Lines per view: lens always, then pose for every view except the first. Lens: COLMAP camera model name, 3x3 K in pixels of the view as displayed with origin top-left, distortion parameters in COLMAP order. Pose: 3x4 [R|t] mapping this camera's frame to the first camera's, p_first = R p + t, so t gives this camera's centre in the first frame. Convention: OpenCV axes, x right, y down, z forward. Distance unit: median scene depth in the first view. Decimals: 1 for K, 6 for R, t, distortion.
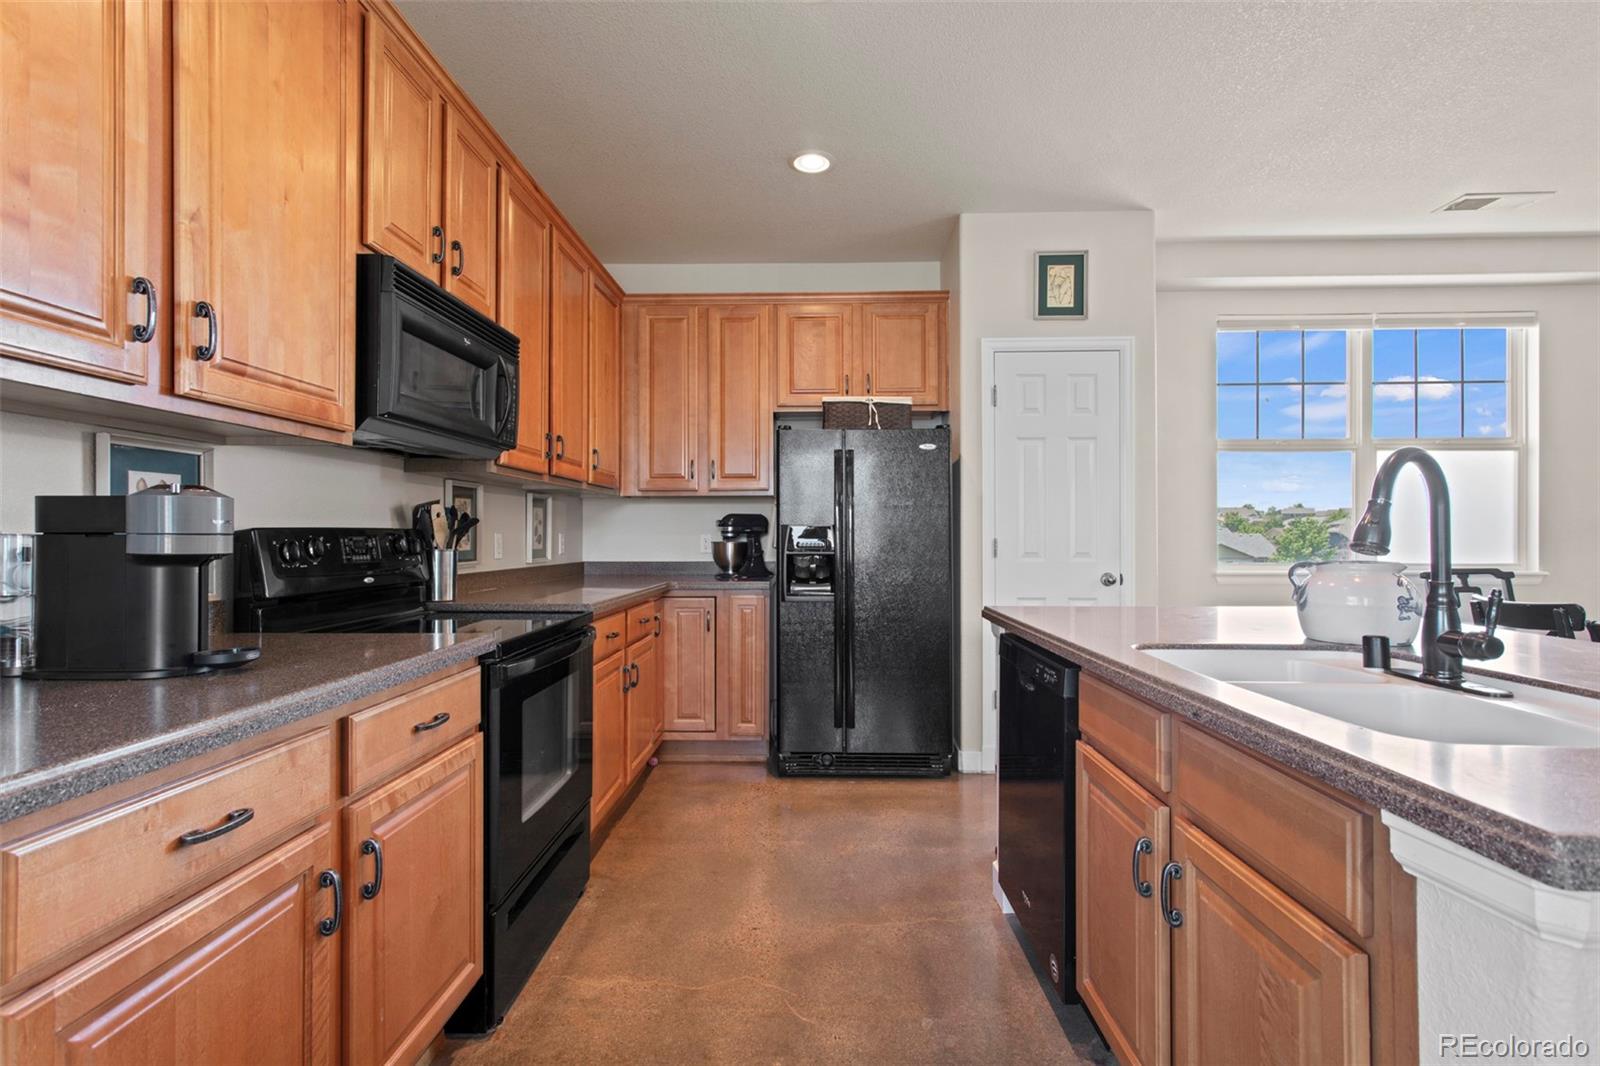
lens RADIAL K [[762.0, 0, 795.3], [0, 762.0, 533.9], [0, 0, 1]] dist [0.004190, -0.000152]
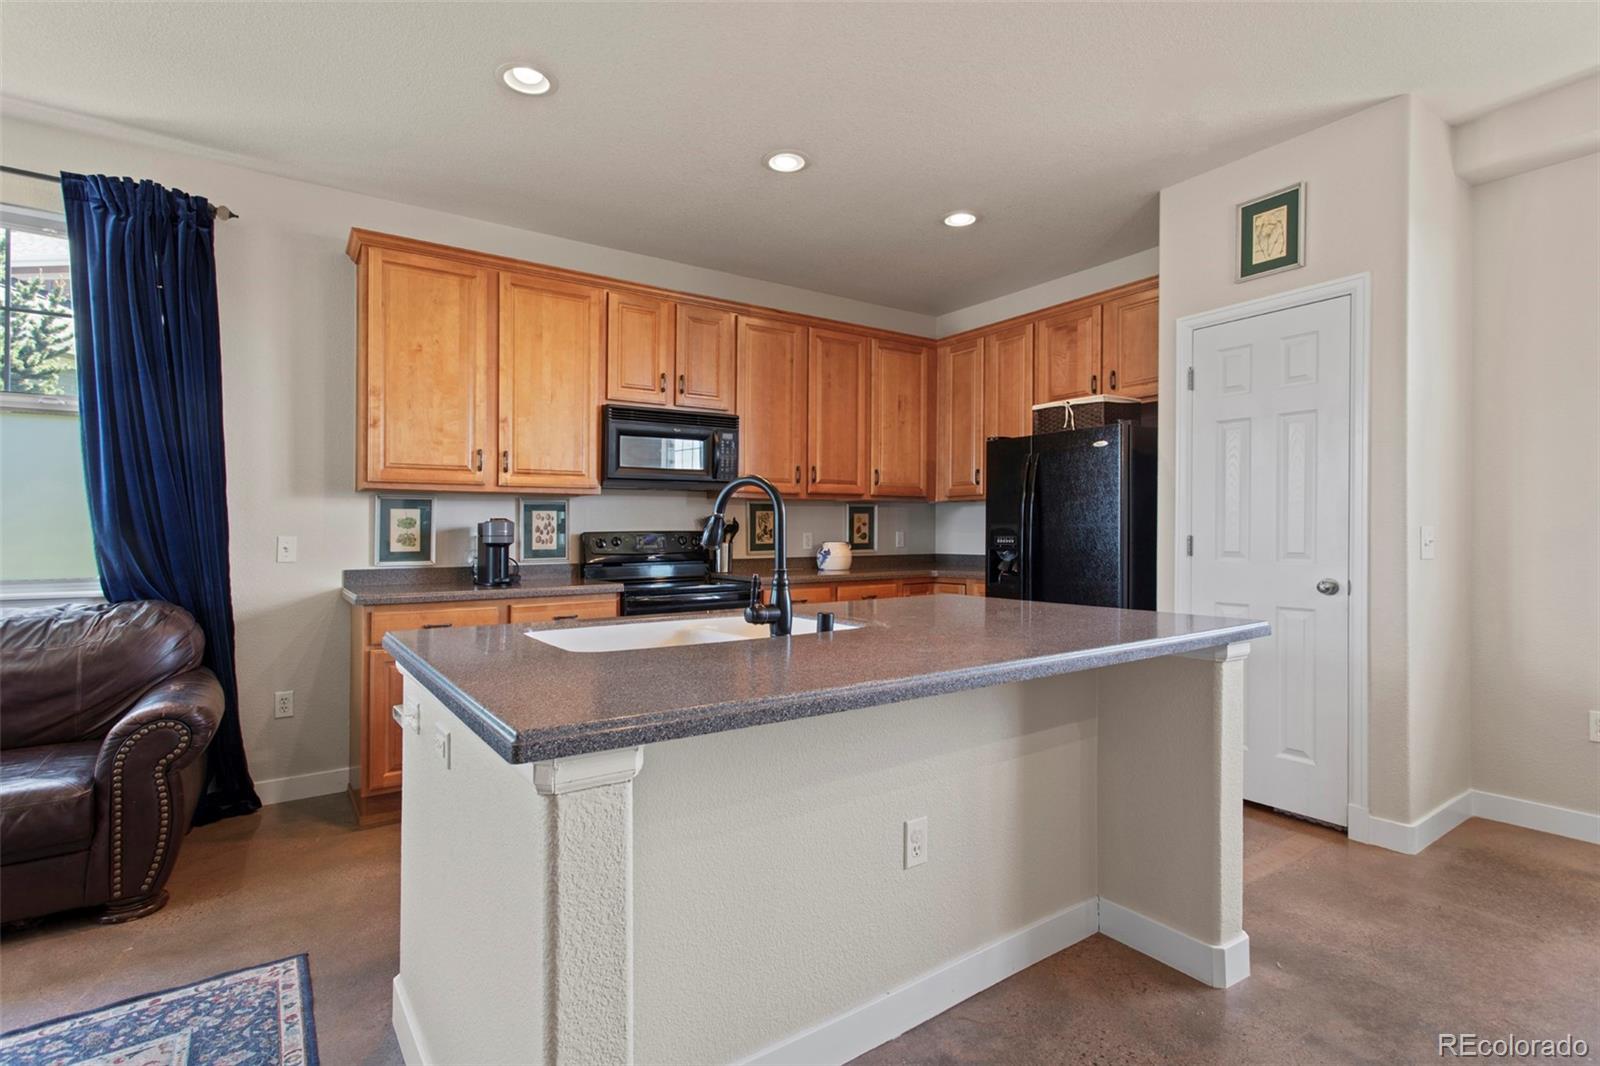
lens RADIAL K [[762.0, 0, 787.6], [0, 762.0, 528.6], [0, 0, 1]] dist [0.004190, -0.000152]
pose [[0.589507, -0.008742, -0.807716, 0.834291], [0.008405, 0.999954, -0.004689, -0.002111], [0.807720, -0.004025, 0.589553, 0.084283]]
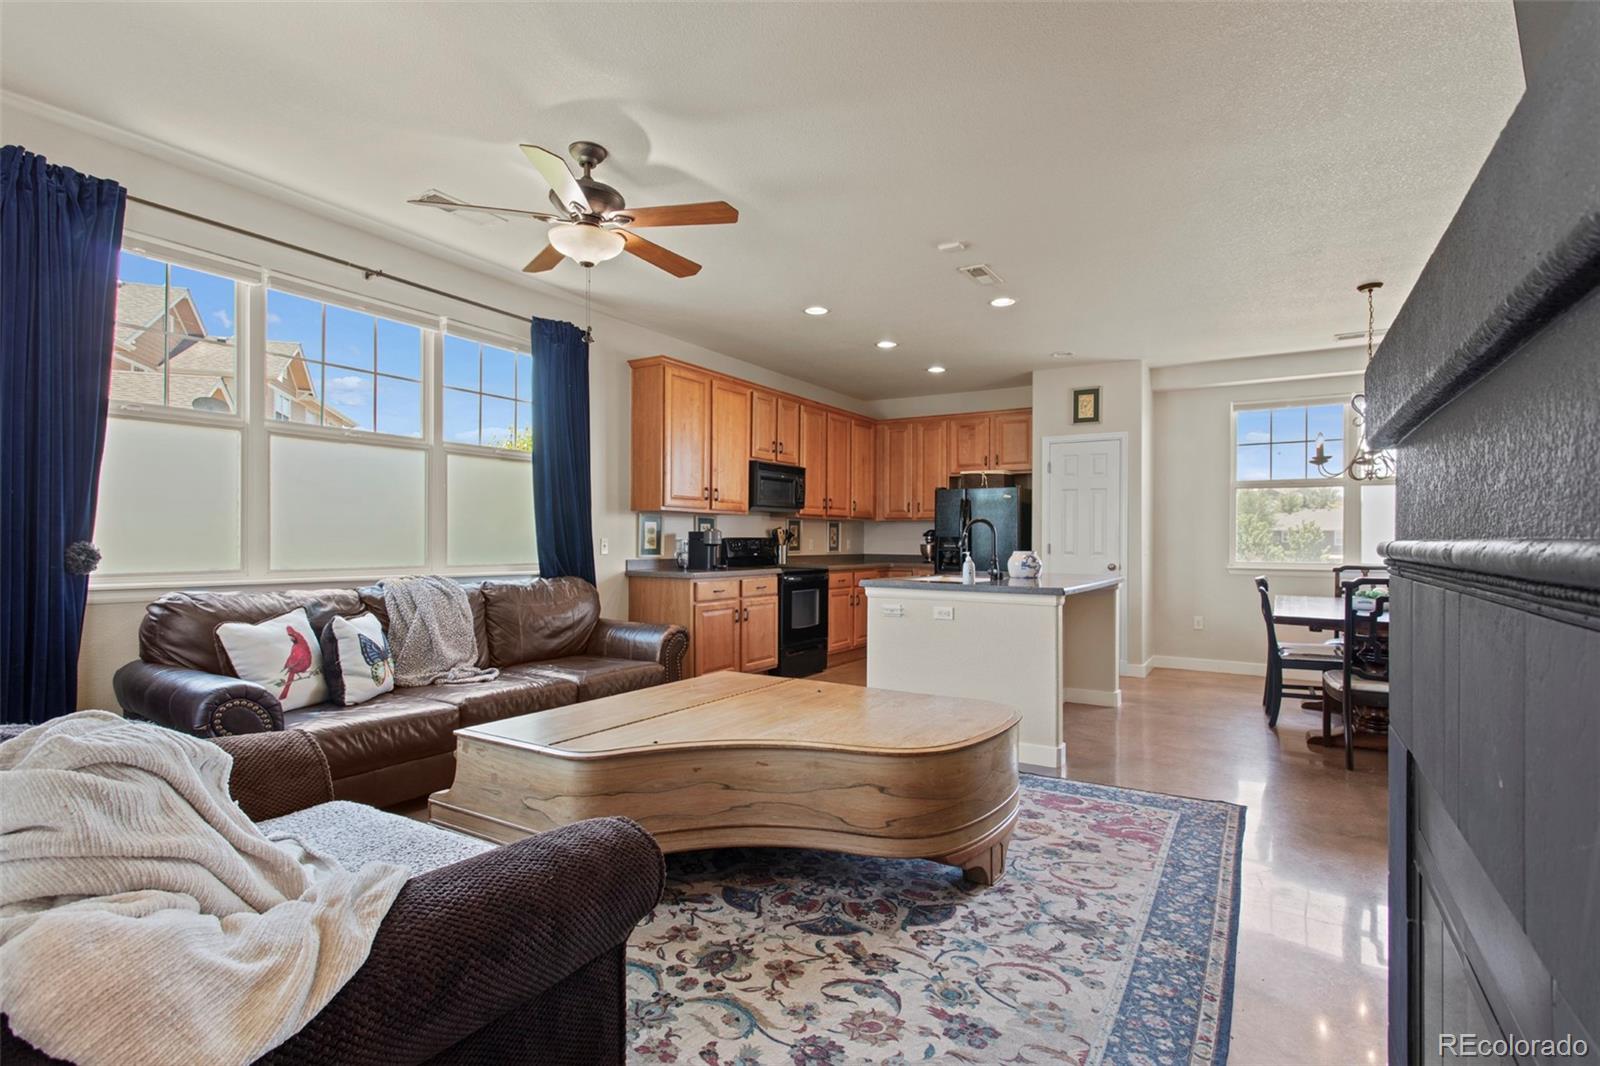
lens RADIAL K [[762.0, 0, 791.6], [0, 762.0, 525.6], [0, 0, 1]] dist [0.004190, -0.000152]
pose [[0.859627, -0.003042, -0.510913, 0.790236], [-0.005443, 0.999871, -0.015110, -0.007515], [0.510893, 0.015770, 0.859500, -1.094905]]
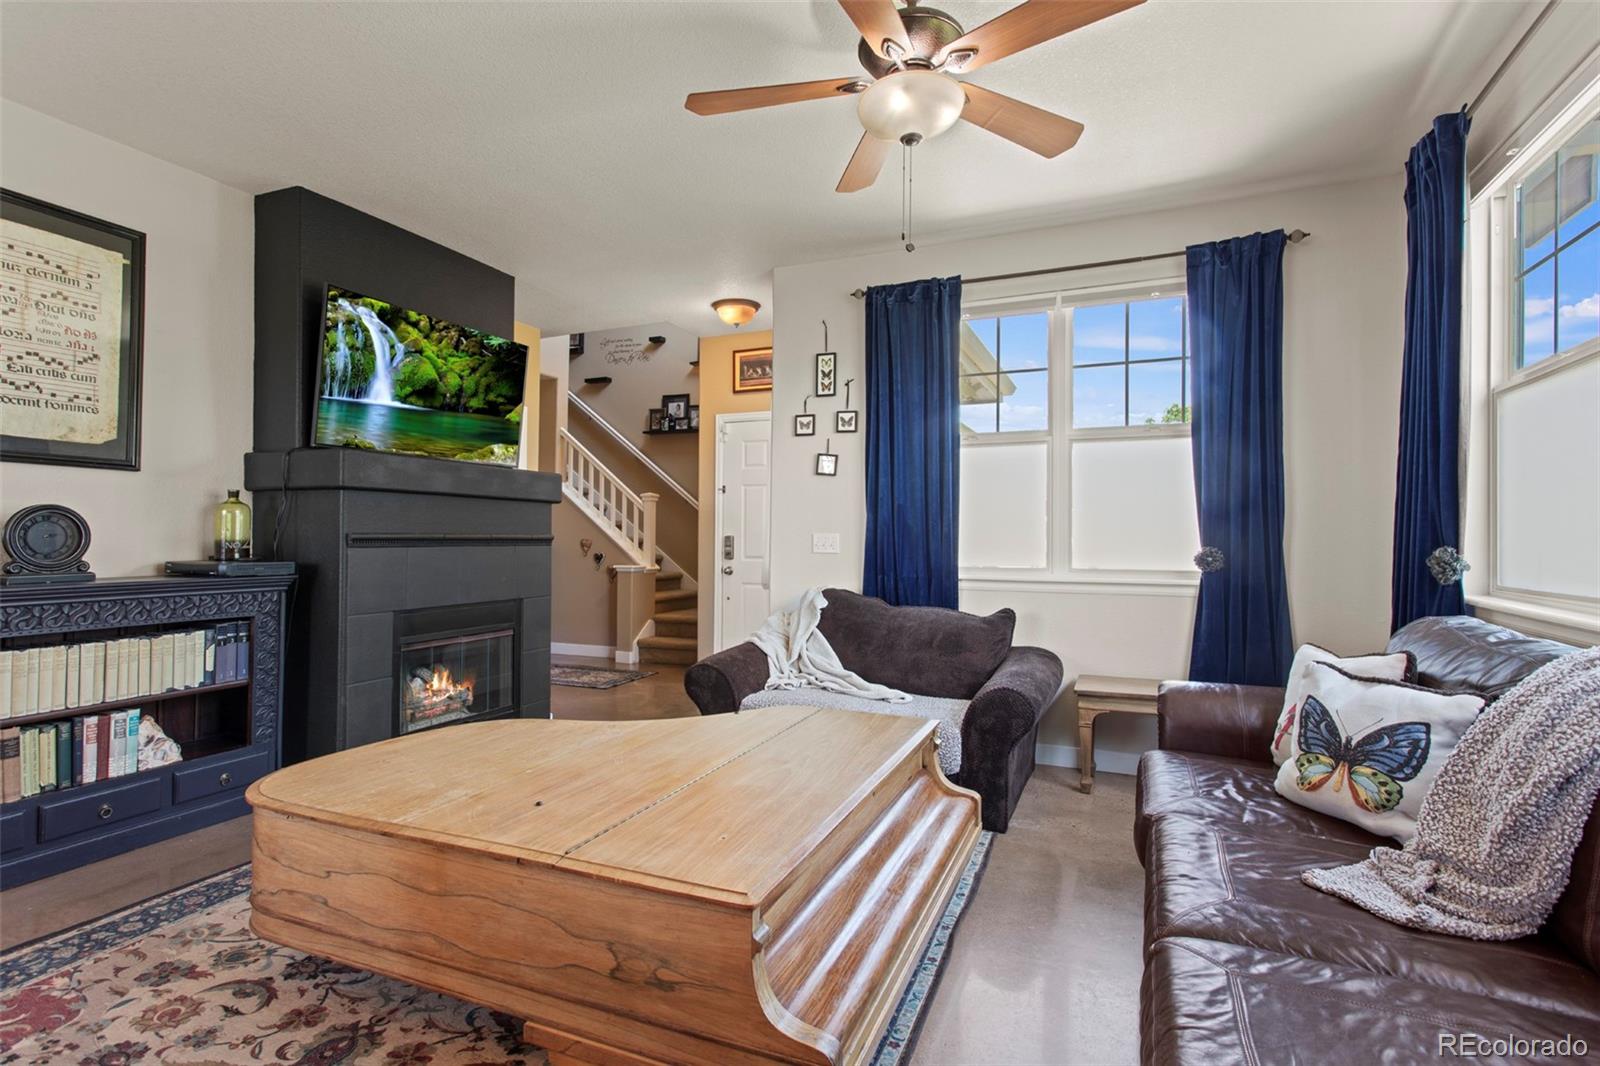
lens RADIAL K [[762.0, 0, 812.0], [0, 762.0, 535.7], [0, 0, 1]] dist [0.004190, -0.000152]
pose [[-0.935771, -0.005888, 0.352558, -0.096557], [-0.006224, 0.999981, 0.000181, -0.008999], [-0.352552, -0.002025, -0.935790, 0.266925]]
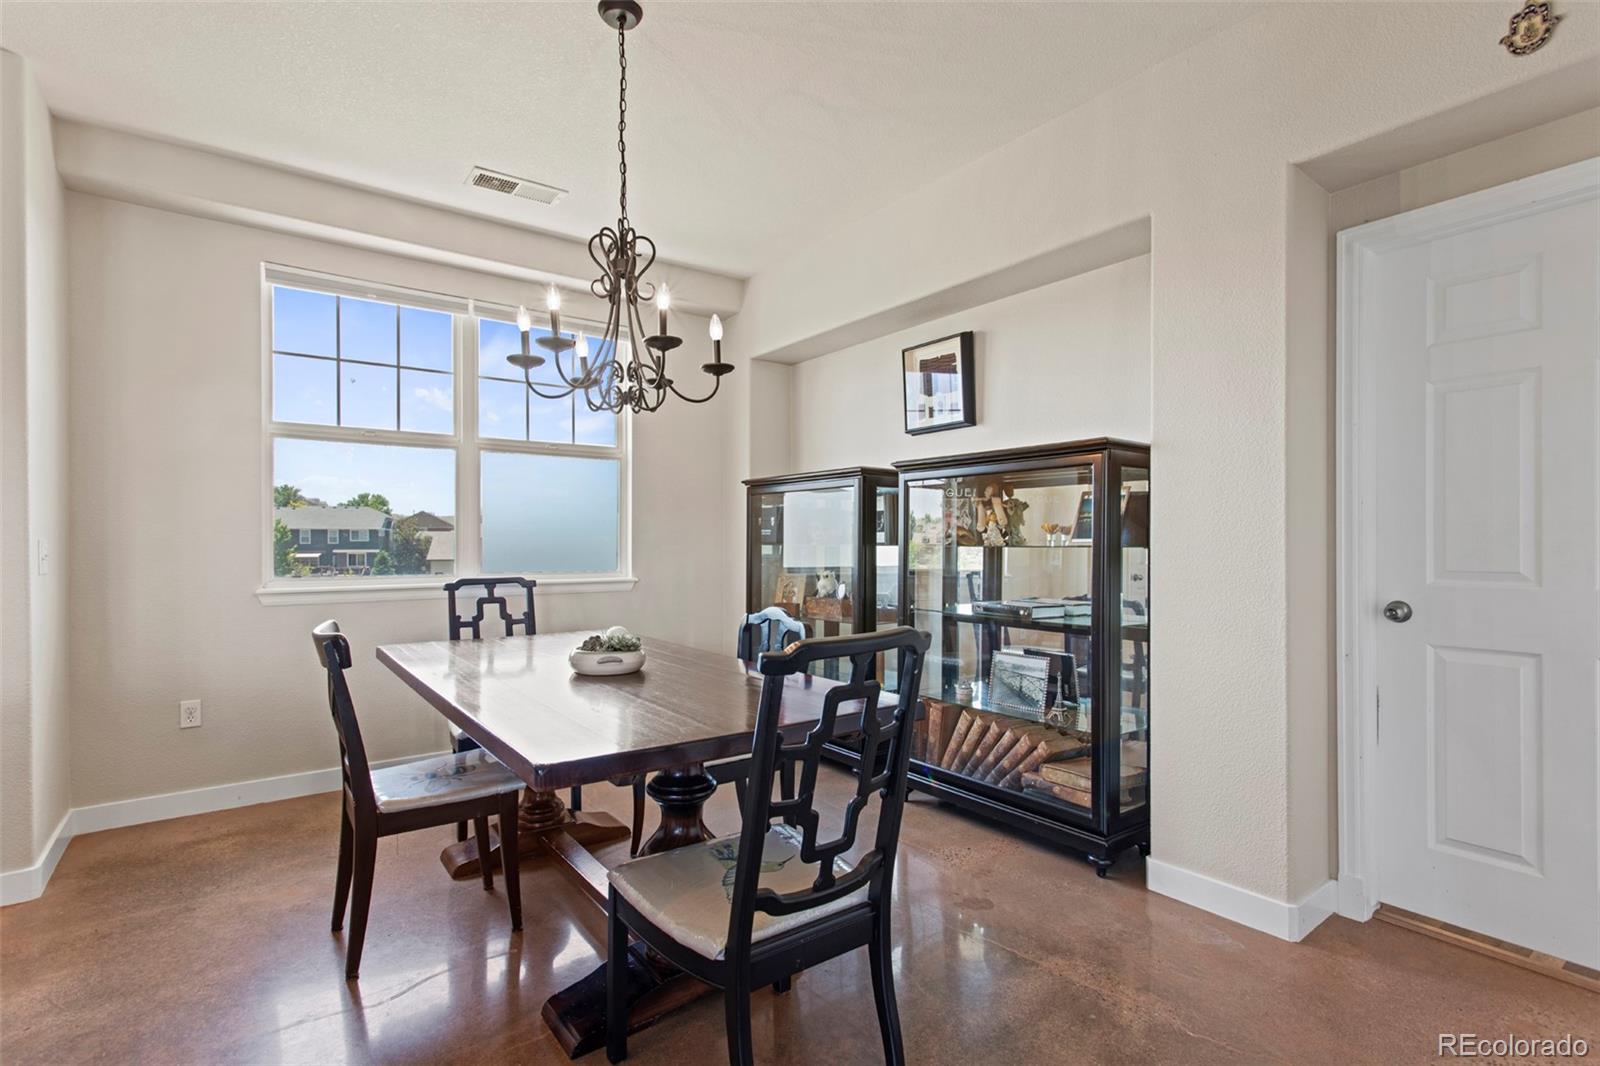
lens RADIAL K [[762.0, 0, 805.3], [0, 762.0, 544.7], [0, 0, 1]] dist [0.004190, -0.000152]
pose [[0.782449, -0.005871, 0.622688, 0.683683], [0.001150, 0.999967, 0.007984, -0.002488], [-0.622714, -0.005531, 0.782430, 0.051764]]
